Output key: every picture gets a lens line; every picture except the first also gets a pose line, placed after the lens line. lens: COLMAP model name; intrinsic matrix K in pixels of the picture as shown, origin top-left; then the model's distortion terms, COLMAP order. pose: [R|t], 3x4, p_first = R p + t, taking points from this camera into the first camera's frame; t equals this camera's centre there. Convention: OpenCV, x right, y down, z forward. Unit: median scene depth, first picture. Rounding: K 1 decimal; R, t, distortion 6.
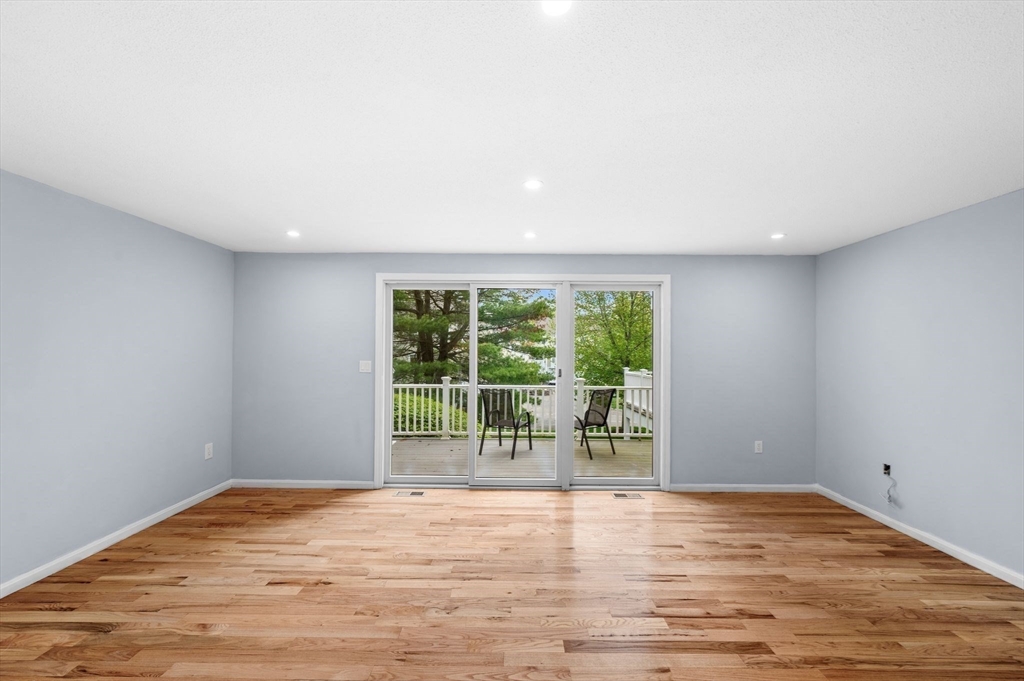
lens RADIAL K [[411.4, 0, 515.1], [0, 411.4, 346.1], [0, 0, 1]] dist [0.002768, 0.000383]
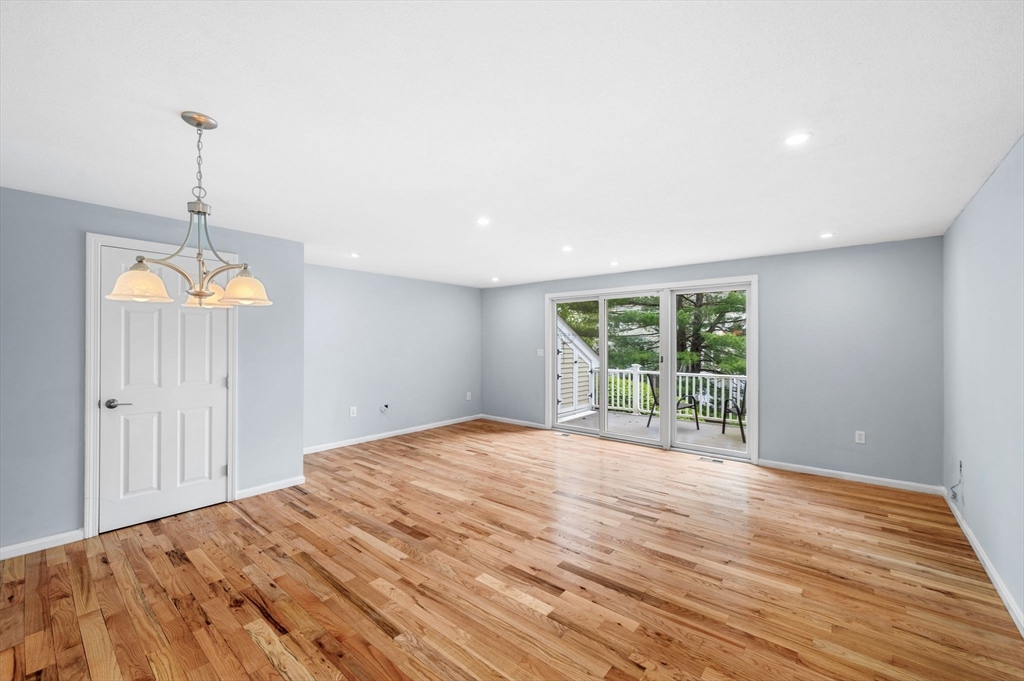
lens RADIAL K [[413.9, 0, 516.6], [0, 413.9, 338.7], [0, 0, 1]] dist [-0.000063, -0.000004]
pose [[0.772500, -0.011493, -0.634911, 0.702525], [0.011914, 0.999923, -0.003604, -0.000985], [0.634903, -0.004780, 0.772577, -0.363829]]
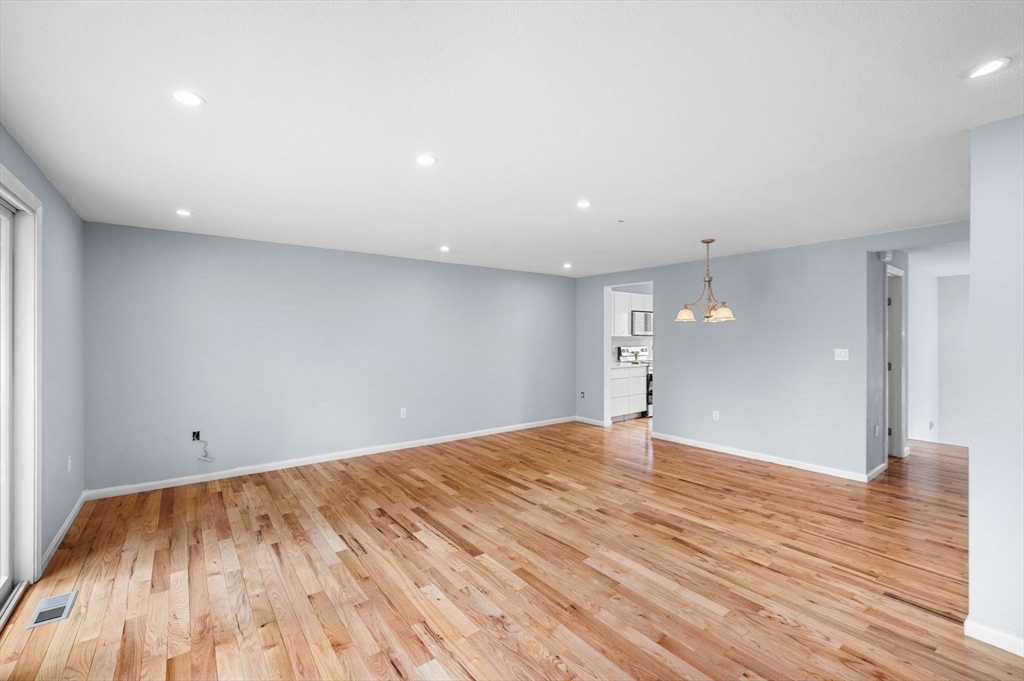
lens RADIAL K [[427.5, 0, 512.0], [0, 427.5, 340.5], [0, 0, 1]] dist [-0.001124, -0.000132]
pose [[-0.601558, -0.012657, 0.798729, -0.596512], [-0.014681, 0.999881, 0.004788, 0.007458], [-0.798695, -0.008846, -0.601672, 0.992807]]
